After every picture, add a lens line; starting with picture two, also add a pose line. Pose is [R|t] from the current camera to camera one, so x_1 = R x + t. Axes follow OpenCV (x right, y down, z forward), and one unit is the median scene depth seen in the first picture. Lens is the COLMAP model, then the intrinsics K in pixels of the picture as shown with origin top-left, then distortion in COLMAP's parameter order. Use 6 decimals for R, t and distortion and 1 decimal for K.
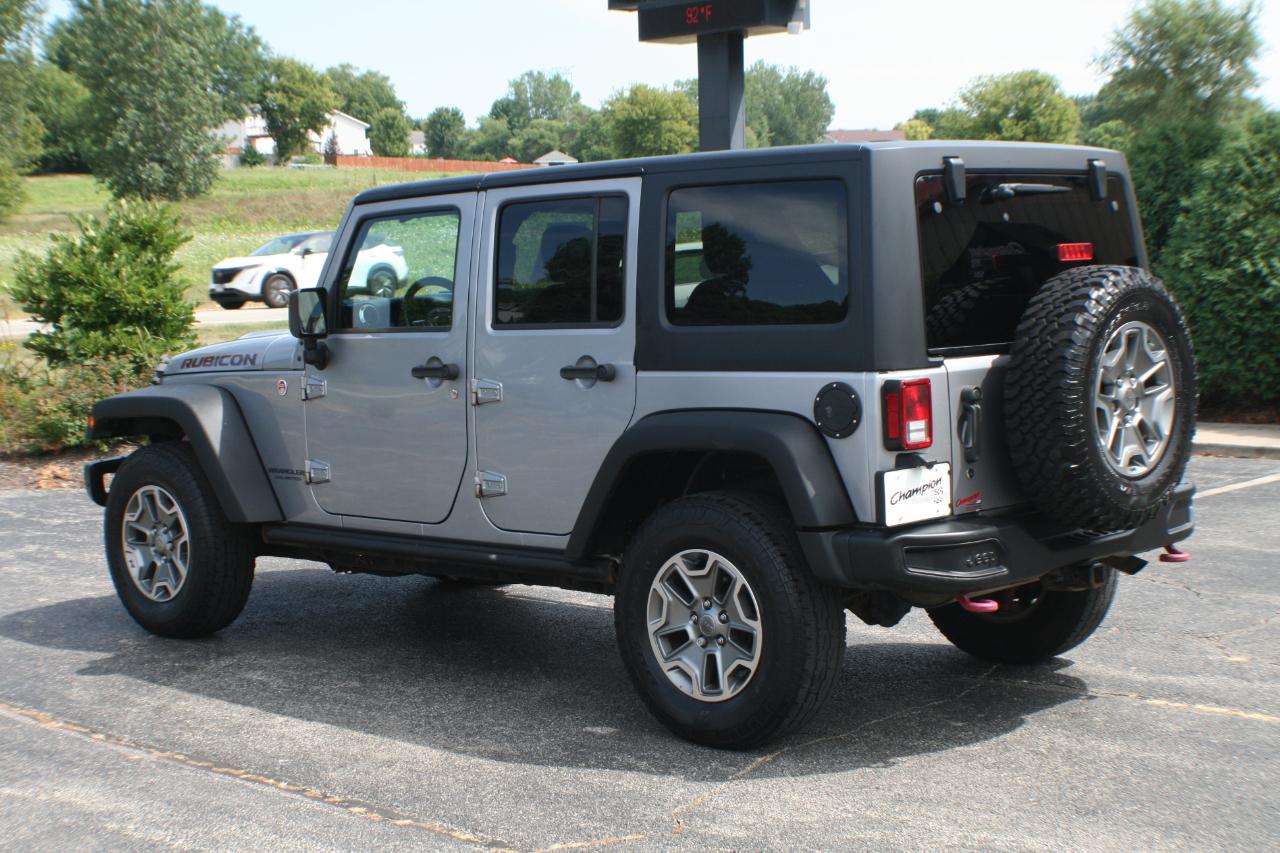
lens RADIAL K [[2186.3, 0, 640.0], [0, 2186.3, 426.5], [0, 0, 1]] dist [-0.152051, 0.056534]
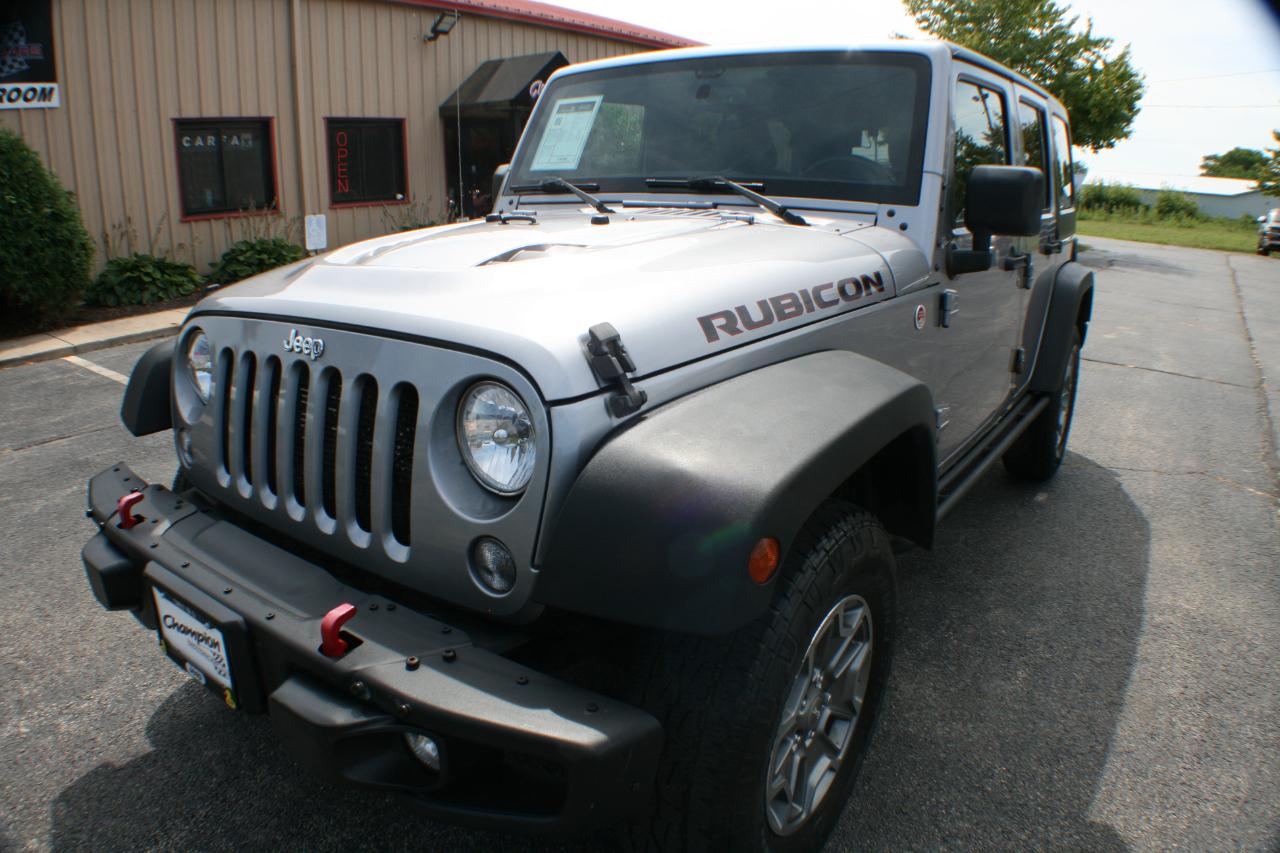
lens RADIAL K [[842.1, 0, 641.1], [0, 842.1, 440.1], [0, 0, 1]] dist [-0.239384, 0.071540]
pose [[-0.143604, -0.268208, 0.952598, -0.376377], [0.092456, 0.954729, 0.282745, -0.056621], [-0.985307, 0.128677, -0.112305, 1.073578]]
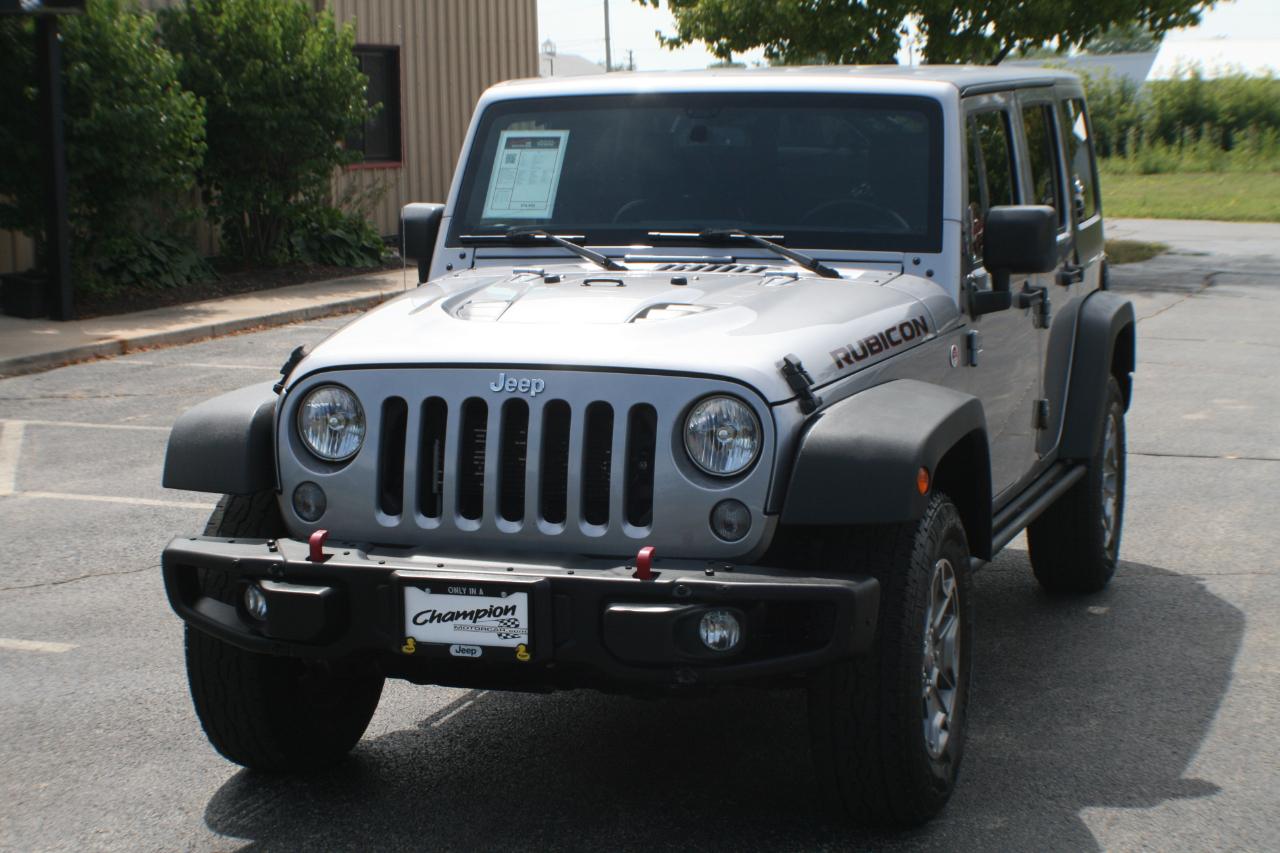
lens RADIAL K [[2399.3, 0, 619.6], [0, 2399.3, 429.5], [0, 0, 1]] dist [-0.181467, 0.239309]
pose [[-0.413495, -0.085566, 0.906477, -0.785230], [0.103747, 0.984663, 0.140271, -0.108934], [-0.904576, 0.152046, -0.398276, 1.355141]]
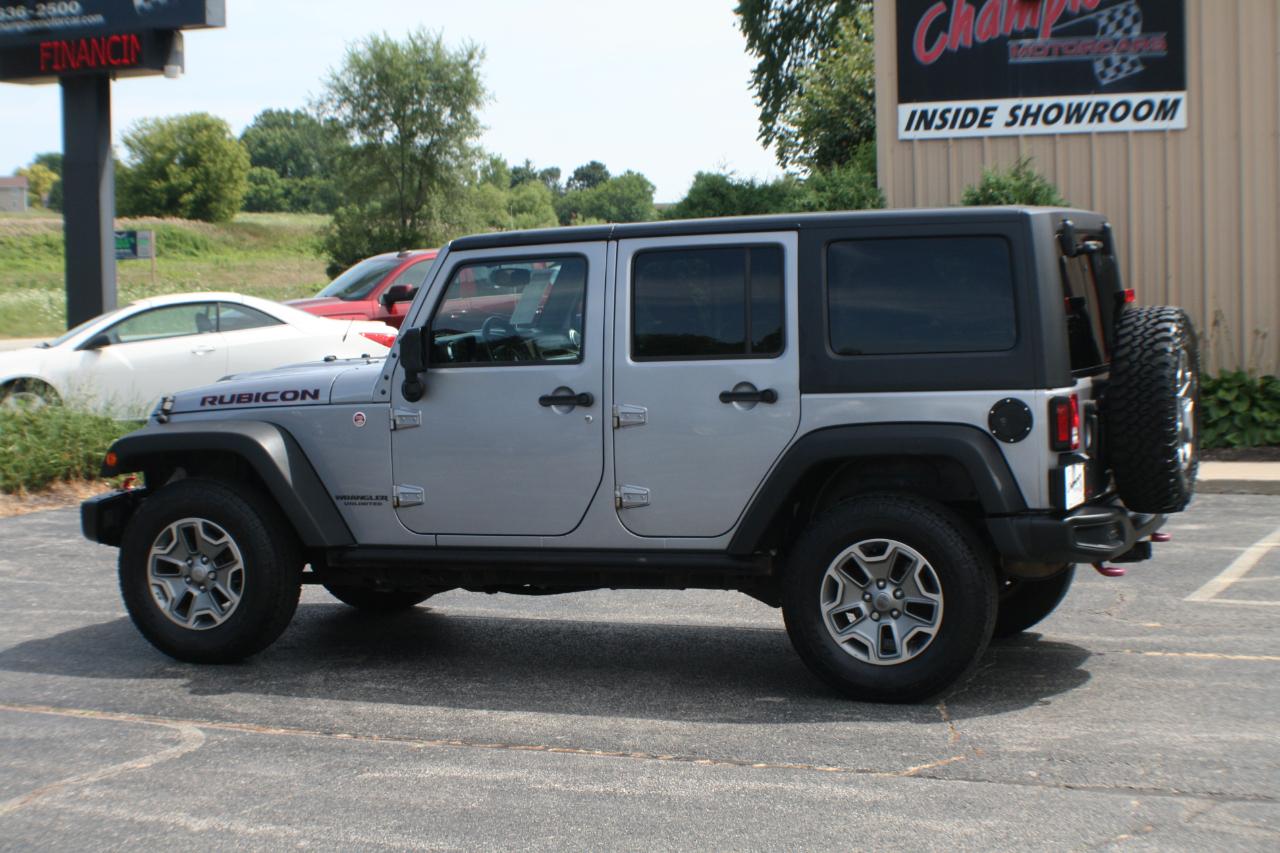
lens RADIAL K [[2399.3, 0, 619.6], [0, 2399.3, 429.5], [0, 0, 1]] dist [-0.181467, 0.239309]
pose [[0.929808, -0.016561, 0.367672, -0.463525], [0.027558, 0.999315, -0.024680, 0.019013], [-0.367011, 0.033080, 0.929628, -0.143131]]
